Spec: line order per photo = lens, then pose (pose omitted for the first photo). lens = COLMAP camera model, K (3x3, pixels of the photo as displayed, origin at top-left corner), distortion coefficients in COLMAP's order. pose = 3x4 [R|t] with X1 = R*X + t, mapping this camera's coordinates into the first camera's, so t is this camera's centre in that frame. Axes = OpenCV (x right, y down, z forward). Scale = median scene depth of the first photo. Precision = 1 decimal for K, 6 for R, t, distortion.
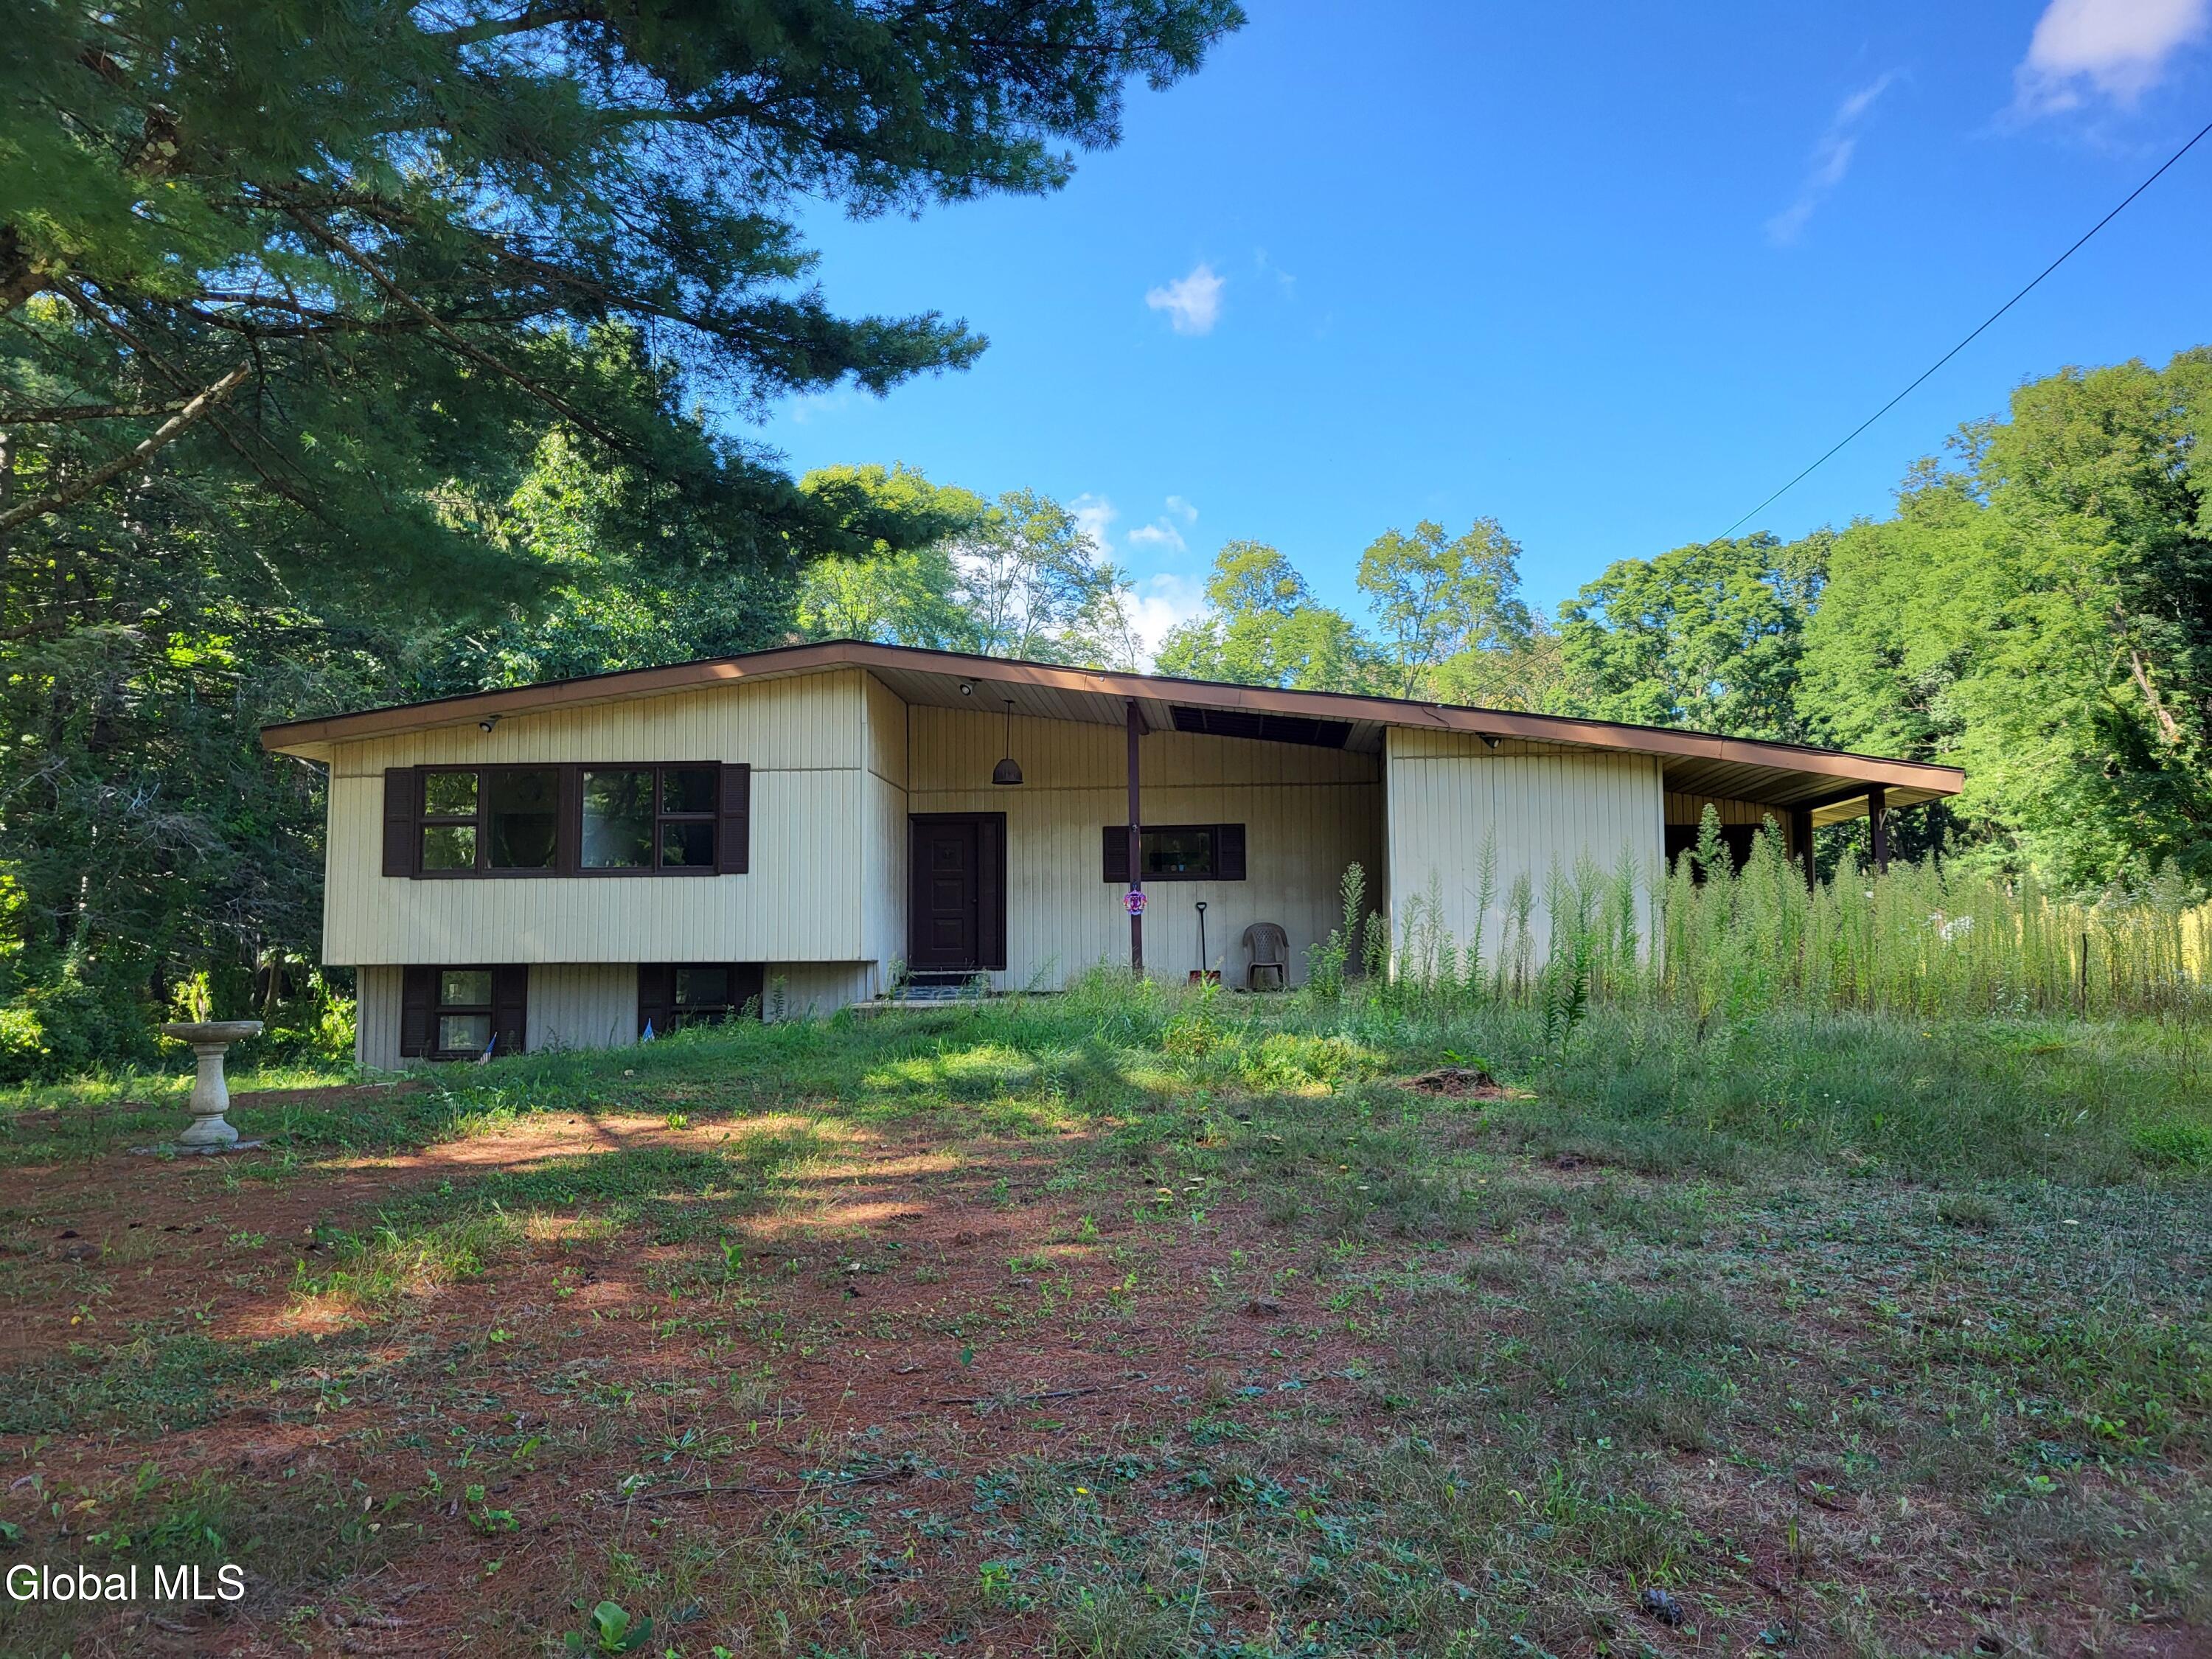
lens RADIAL K [[1658.5, 0, 1106.0], [0, 1658.5, 829.5], [0, 0, 1]] dist [0.038129, 0.000926]
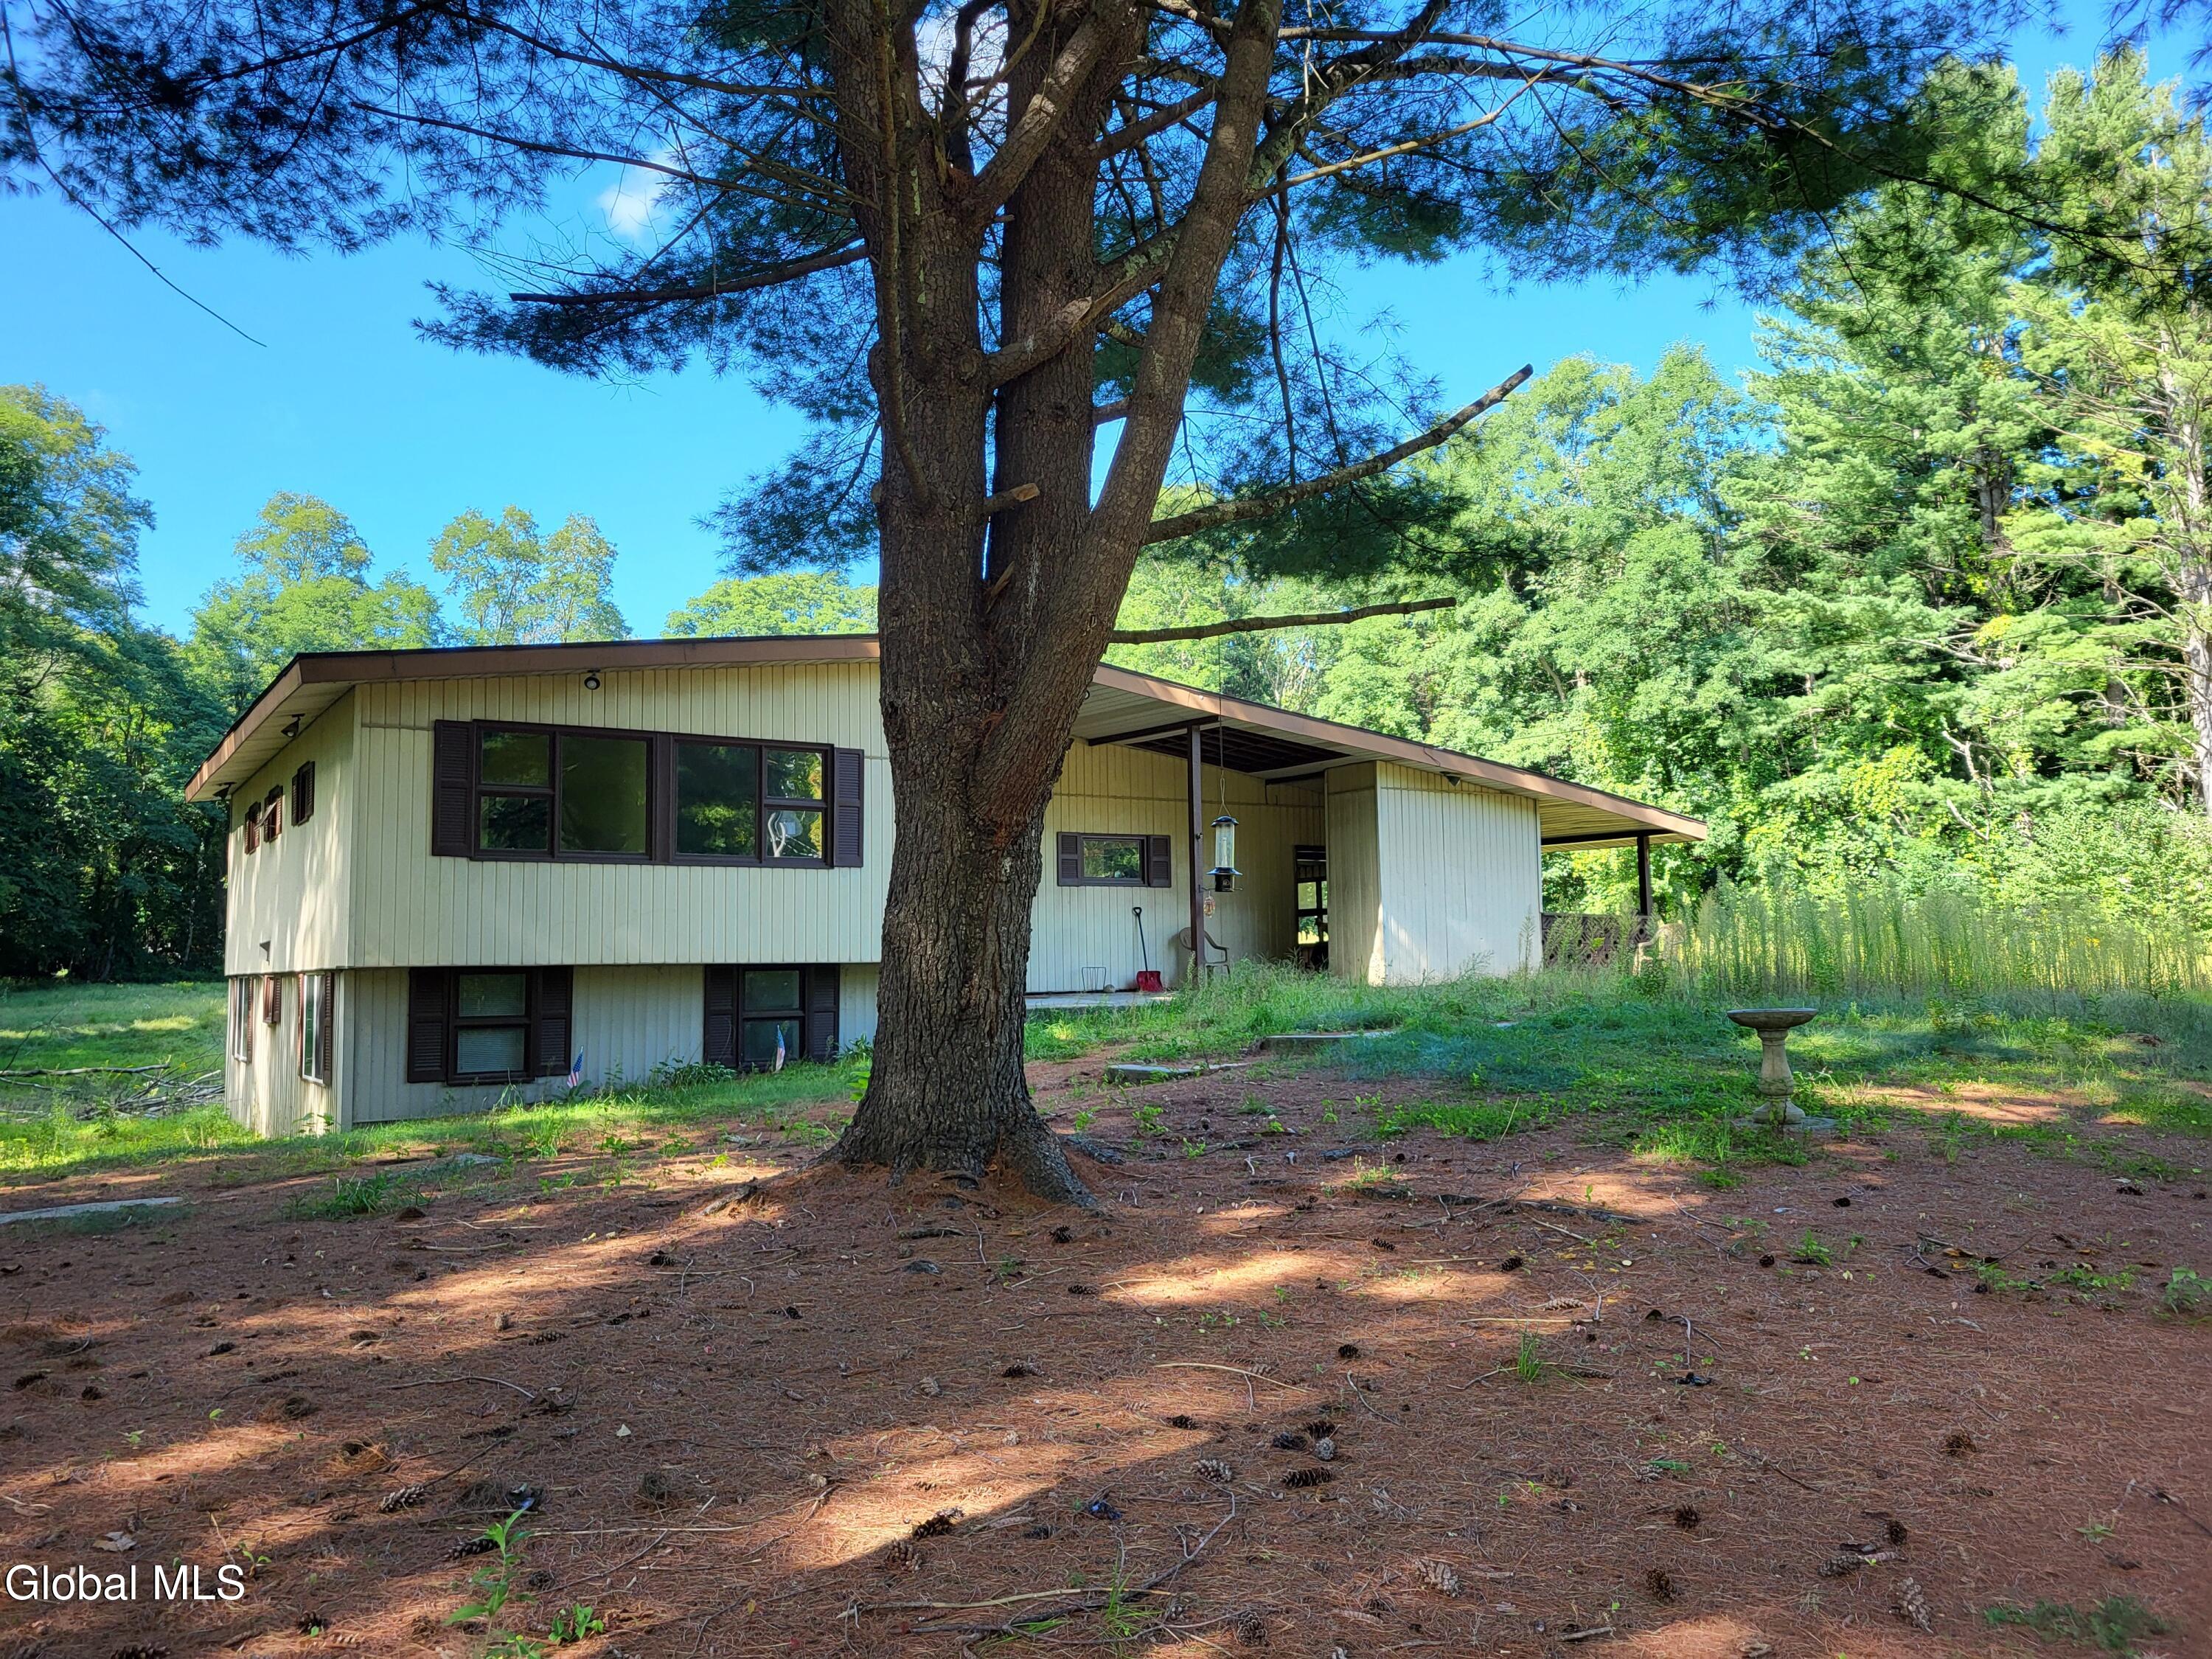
lens RADIAL K [[1658.5, 0, 1106.0], [0, 1658.5, 829.5], [0, 0, 1]] dist [0.038129, 0.000926]
pose [[0.794275, 0.046460, 0.605779, -0.195617], [-0.044312, 0.998846, -0.018506, 0.004795], [-0.605940, -0.012144, 0.795418, 0.051517]]
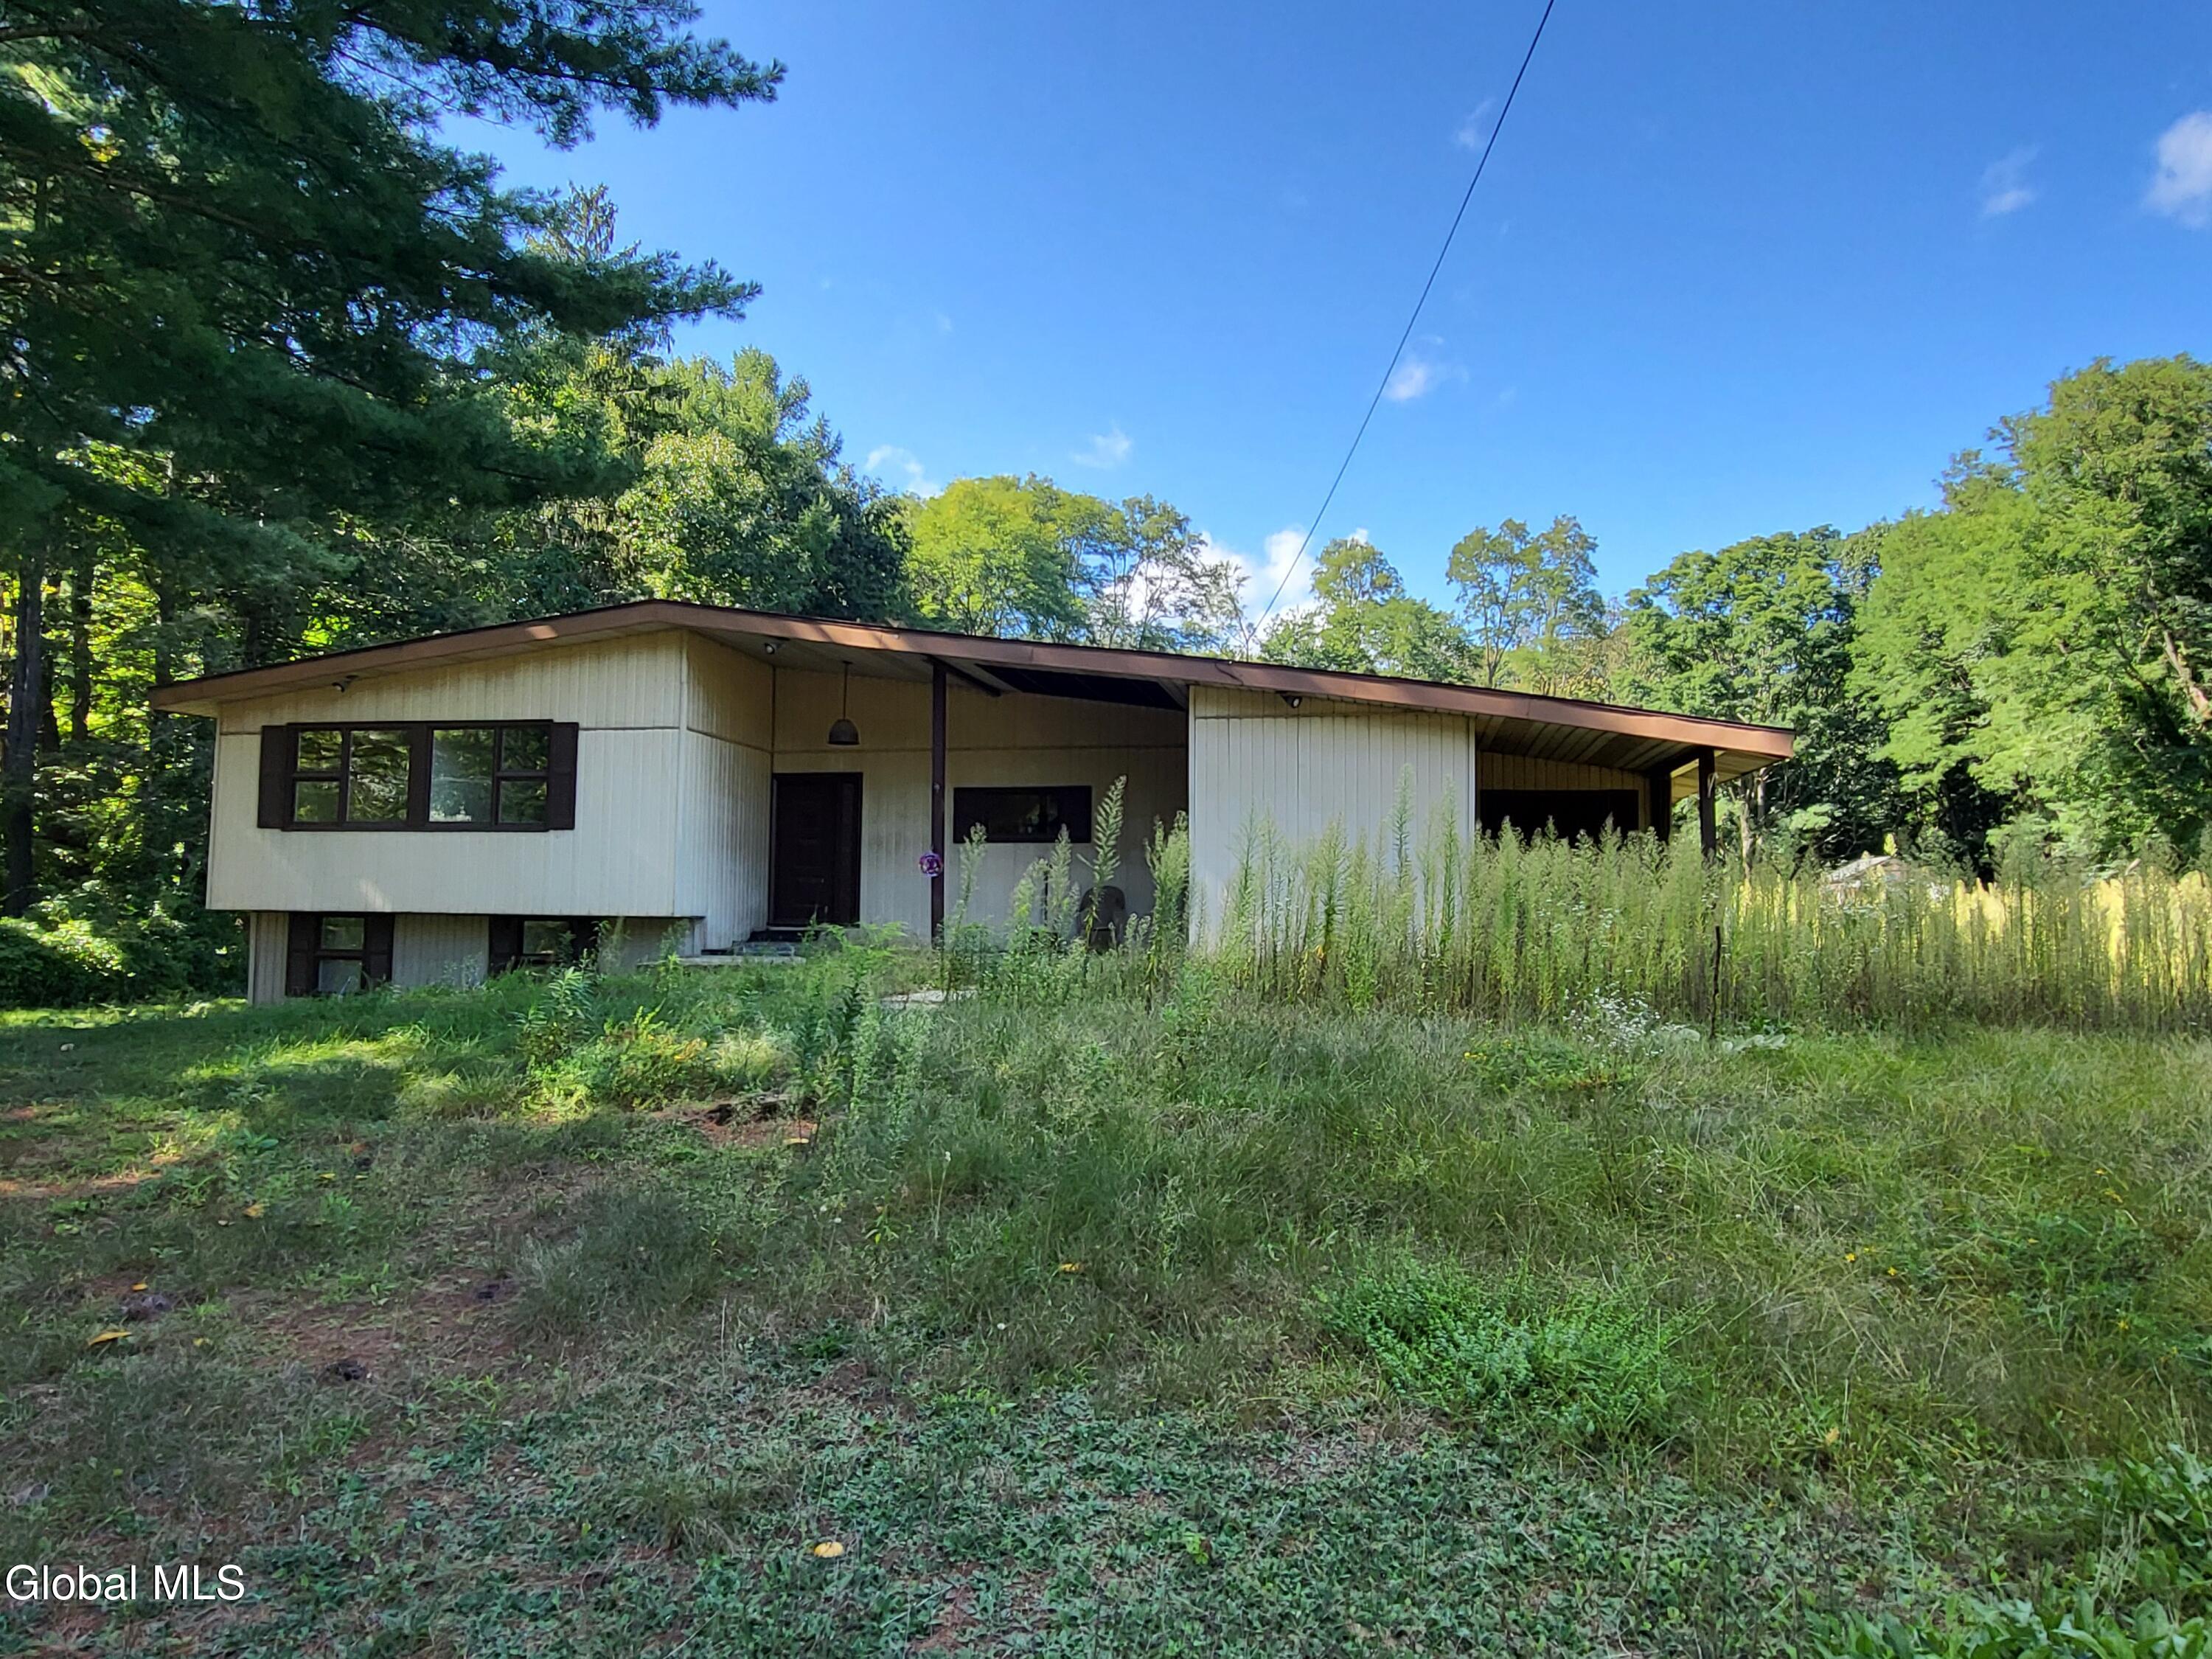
lens RADIAL K [[1405.1, 0, 1100.5], [0, 1405.1, 819.3], [0, 0, 1]] dist [0.005797, 0.003809]
pose [[0.992897, 0.010901, -0.118479, 0.060880], [-0.008764, 0.999790, 0.018544, 0.000379], [0.118656, -0.017374, 0.992783, 0.051647]]
